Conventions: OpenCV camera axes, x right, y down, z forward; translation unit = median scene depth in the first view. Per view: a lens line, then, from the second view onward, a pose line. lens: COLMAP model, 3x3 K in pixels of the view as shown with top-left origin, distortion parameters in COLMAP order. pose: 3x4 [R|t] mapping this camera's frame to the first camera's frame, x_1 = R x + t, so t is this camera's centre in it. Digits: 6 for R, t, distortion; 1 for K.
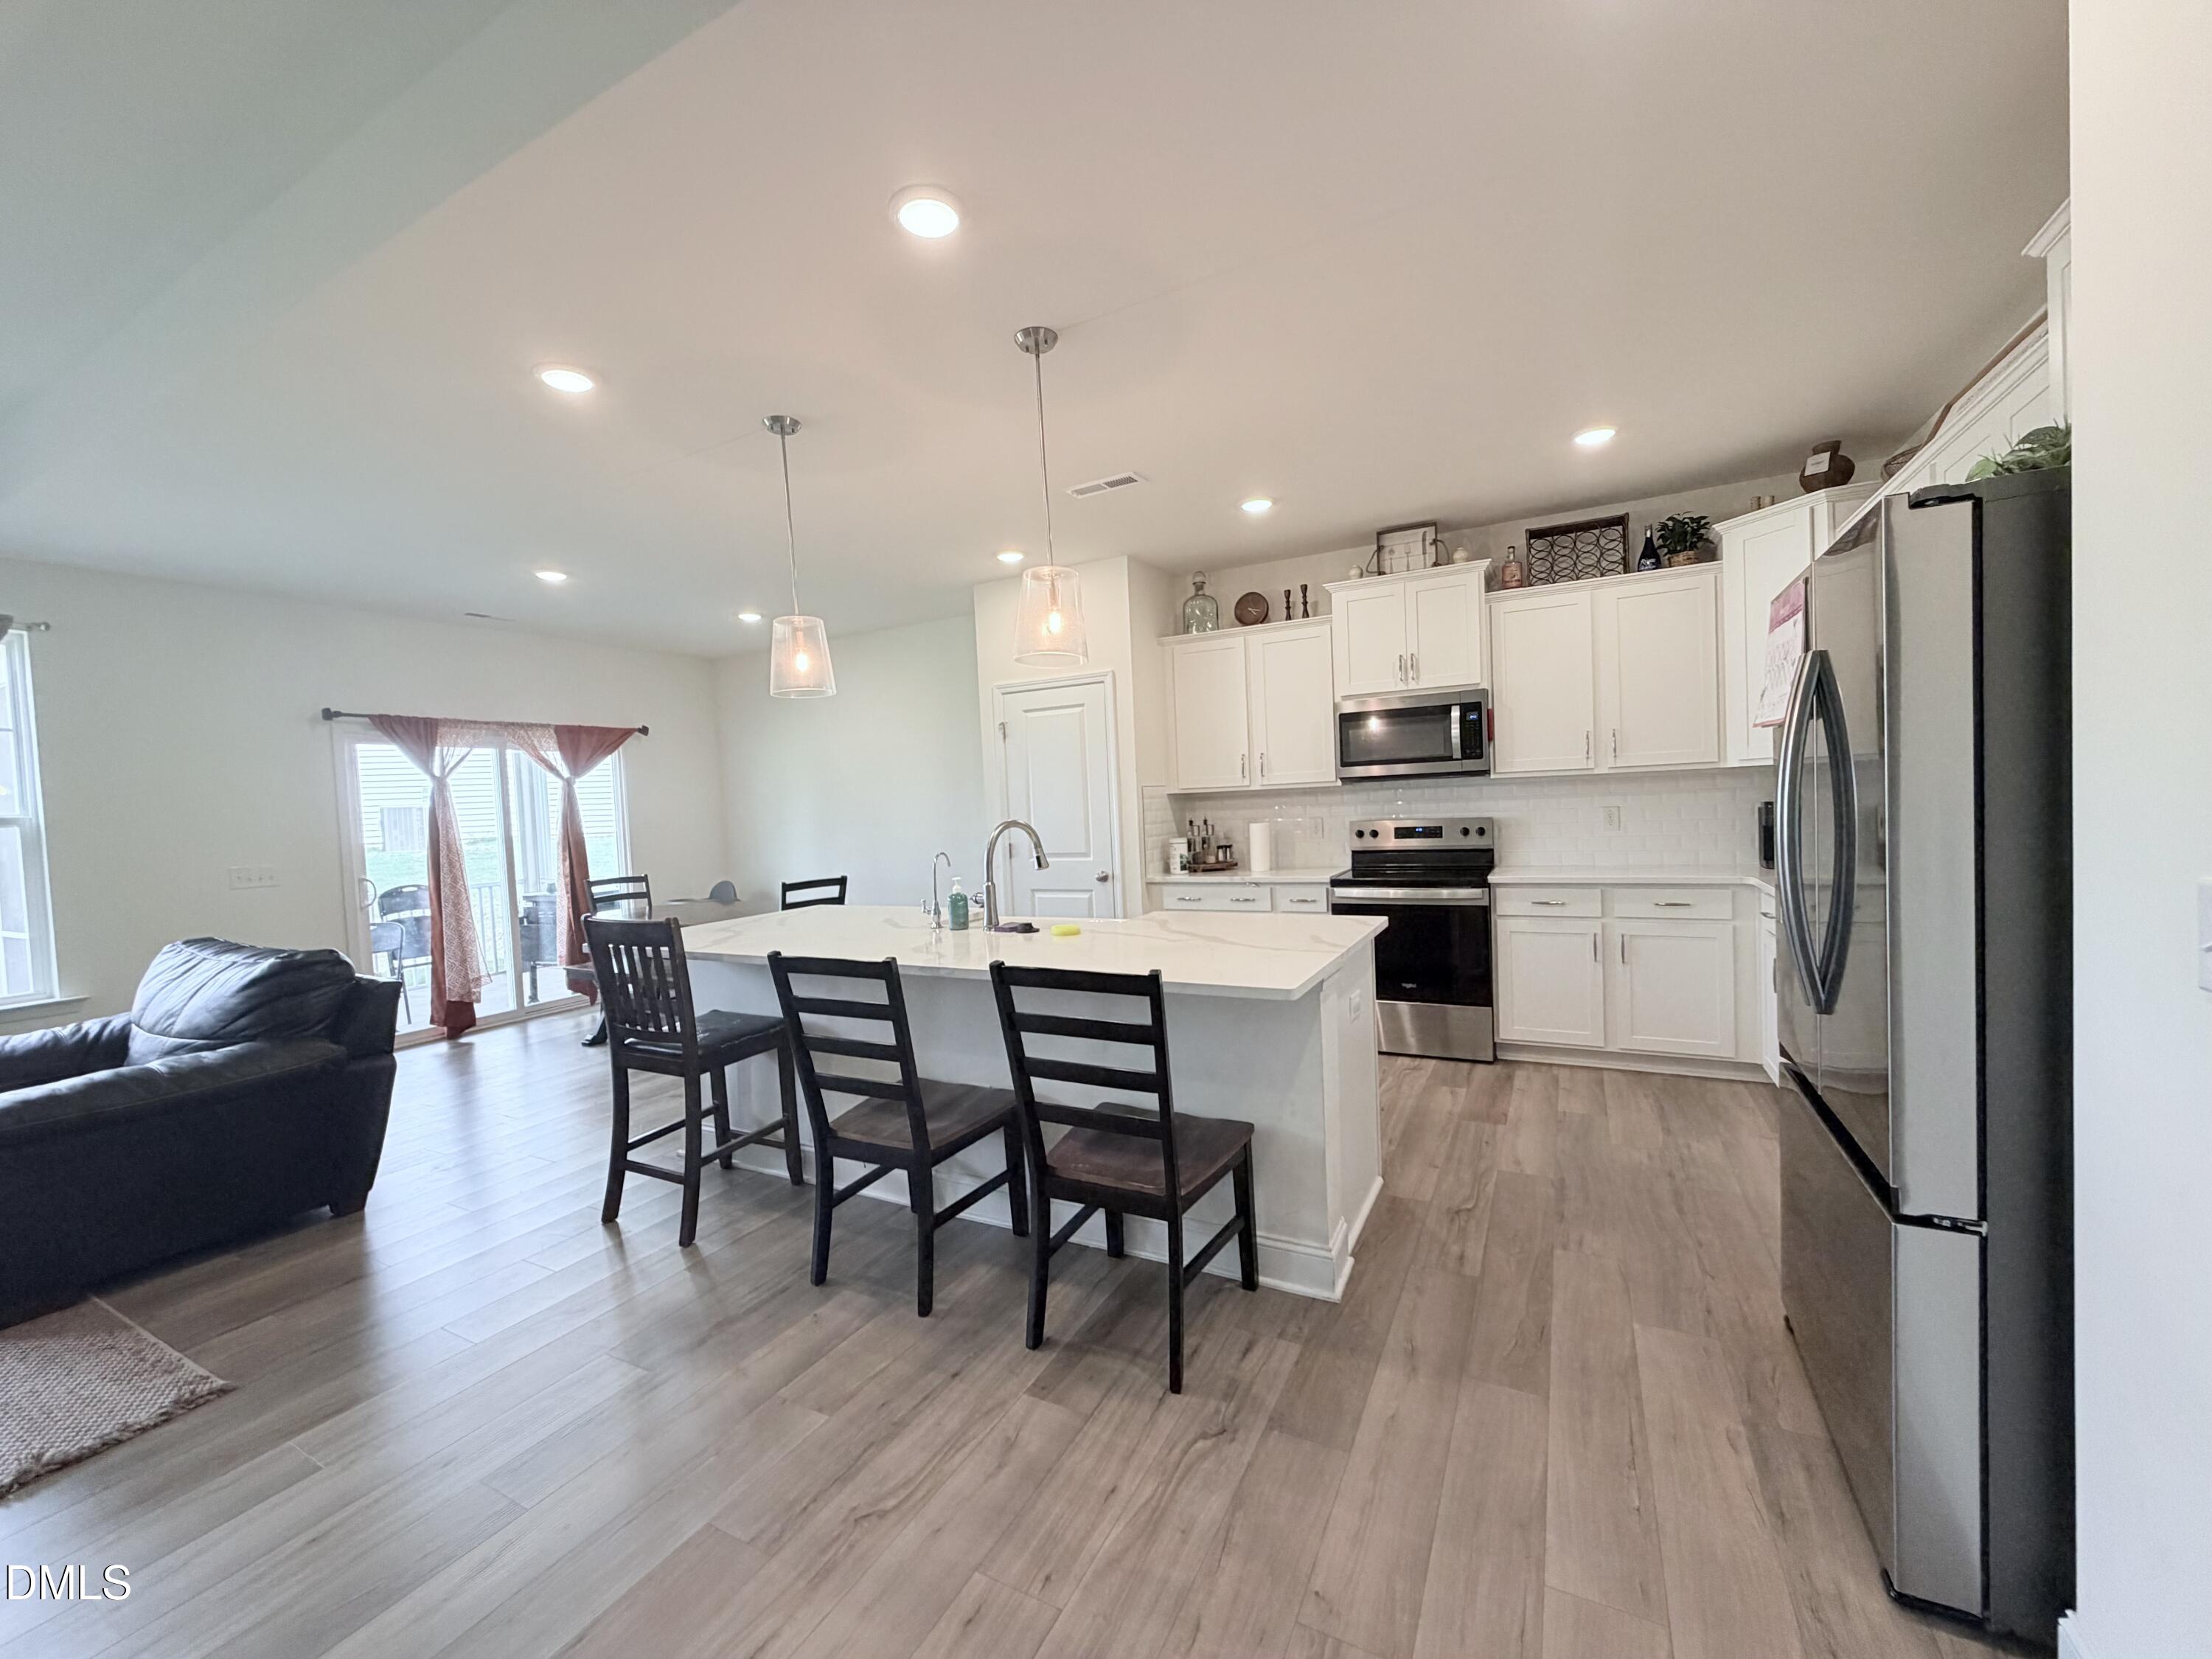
lens RADIAL K [[877.3, 0, 1101.0], [0, 877.3, 832.6], [0, 0, 1]] dist [0.003899, -0.000020]
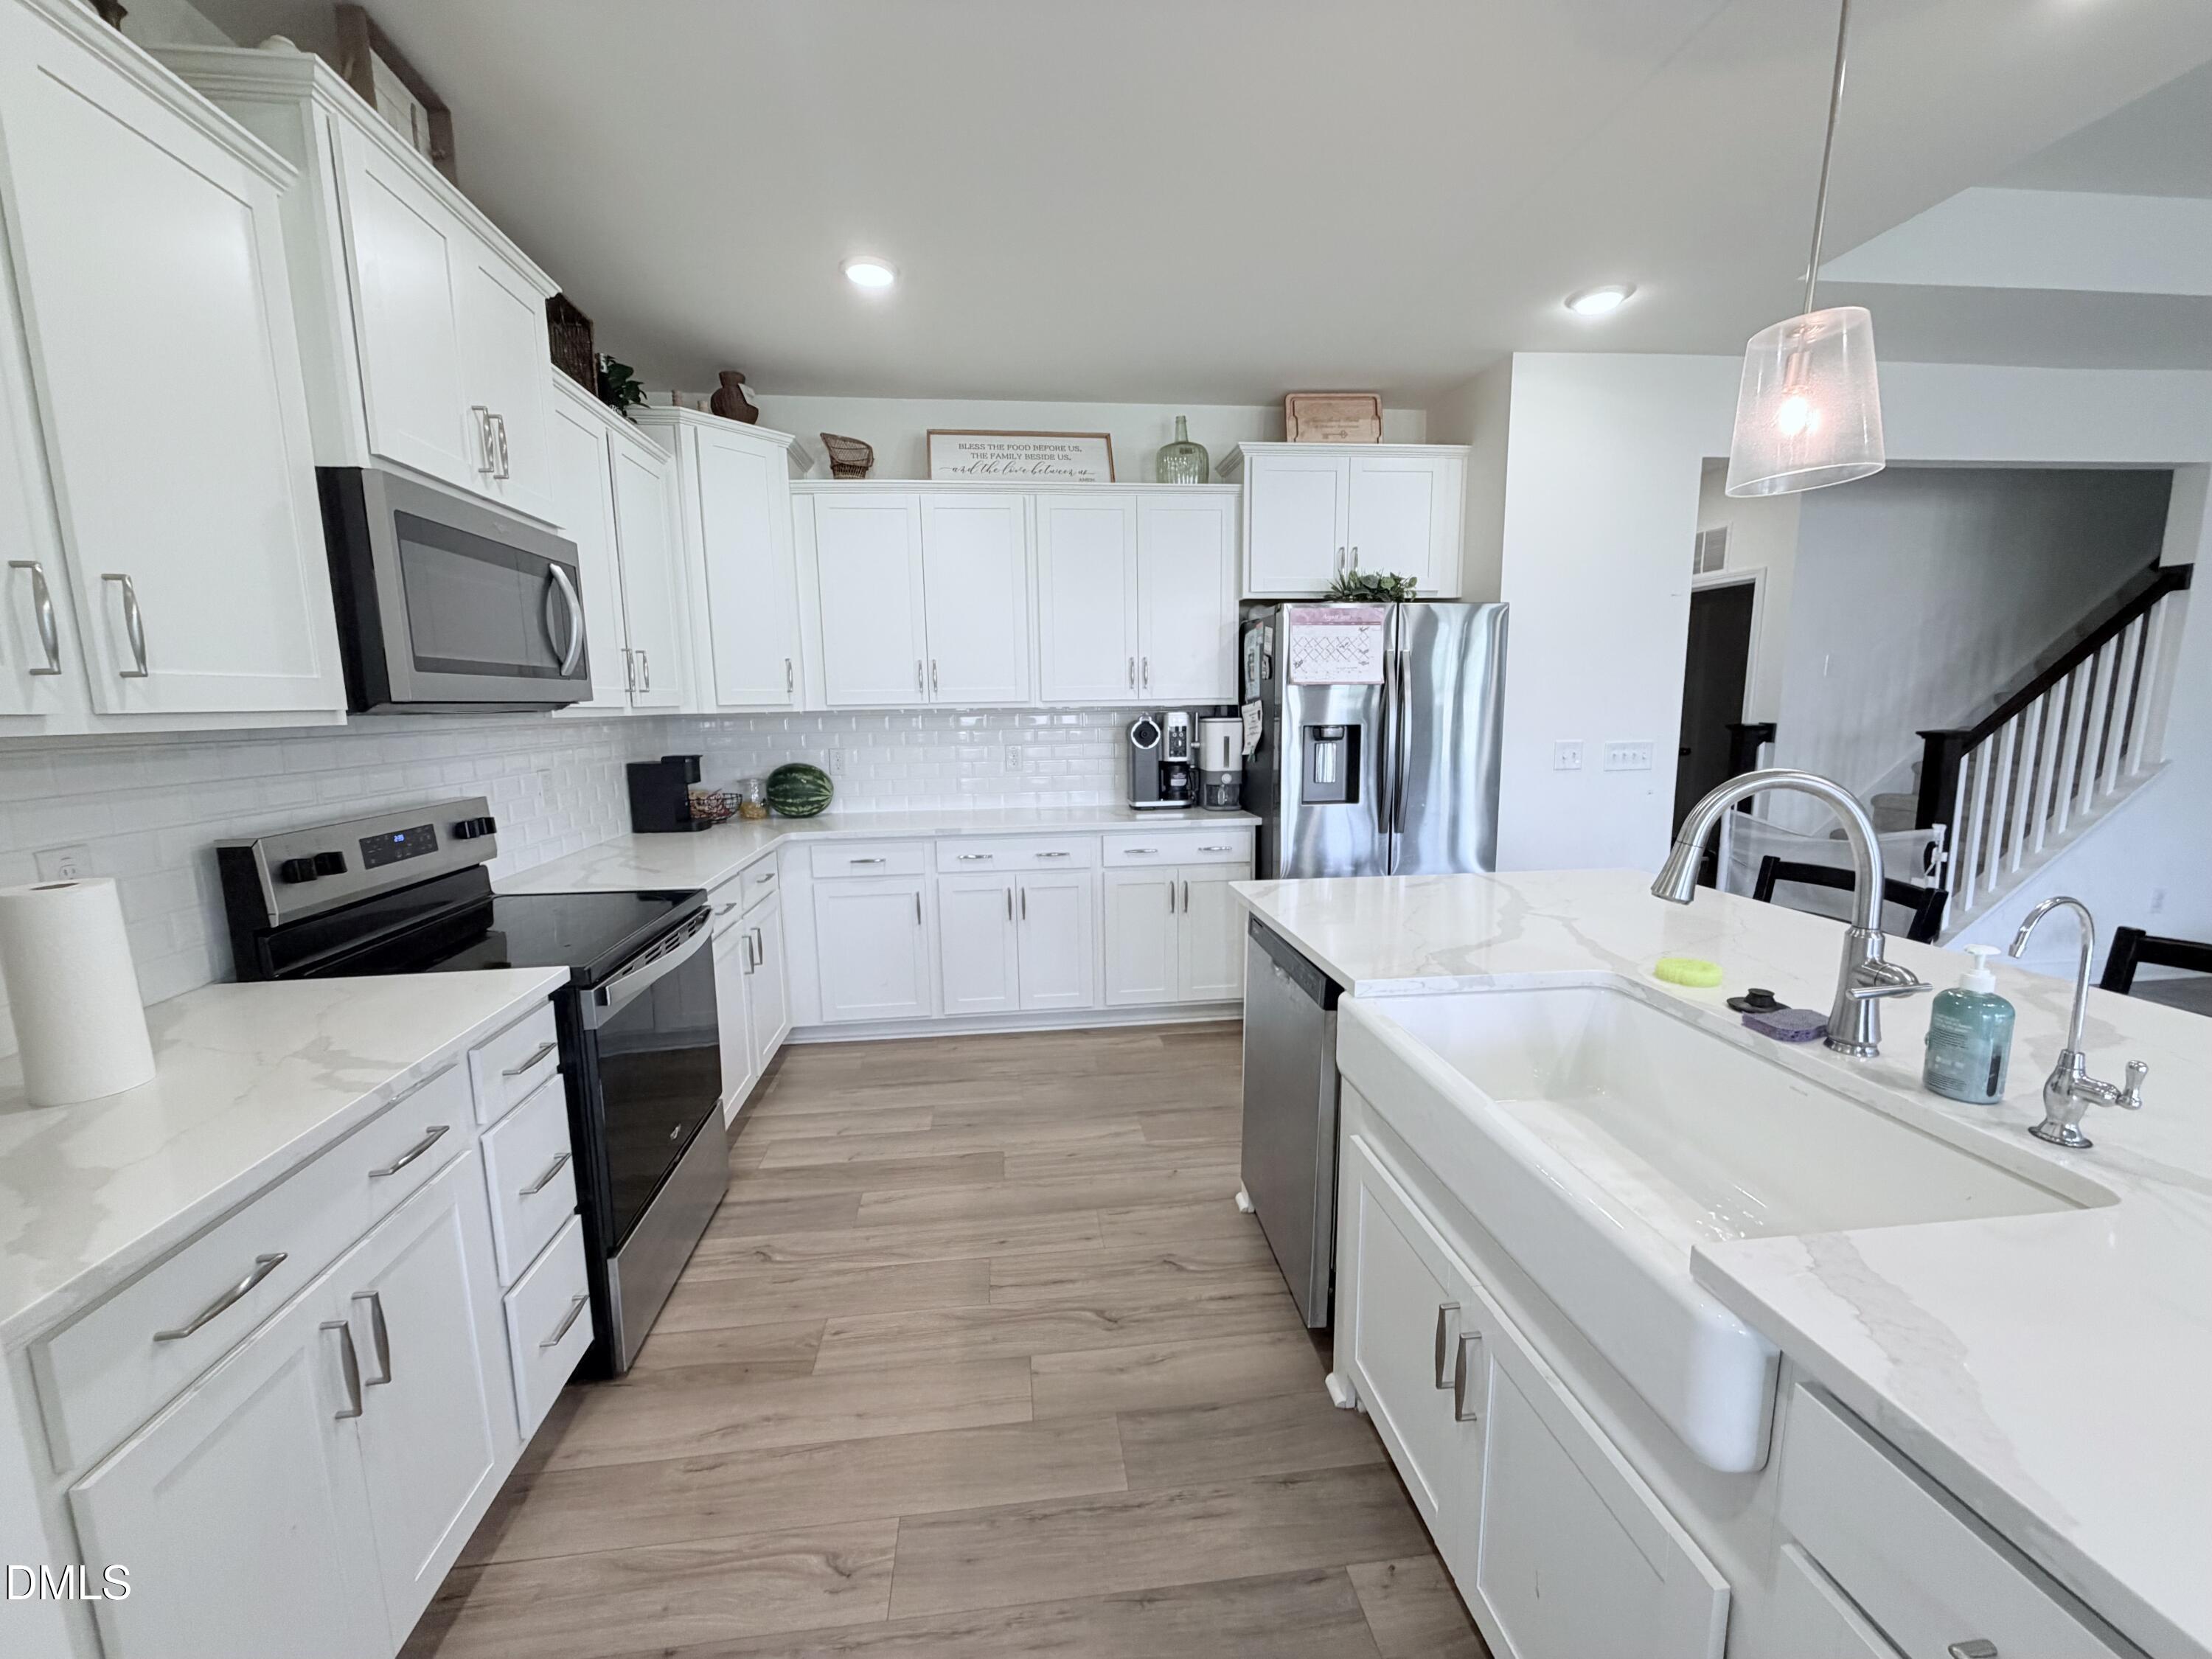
lens RADIAL K [[877.3, 0, 1103.1], [0, 877.3, 837.6], [0, 0, 1]] dist [0.003899, -0.000020]
pose [[-0.571479, -0.066747, 0.817897, -0.114526], [0.068161, 0.989382, 0.128366, -0.023166], [-0.817781, 0.129107, -0.560862, 0.687616]]
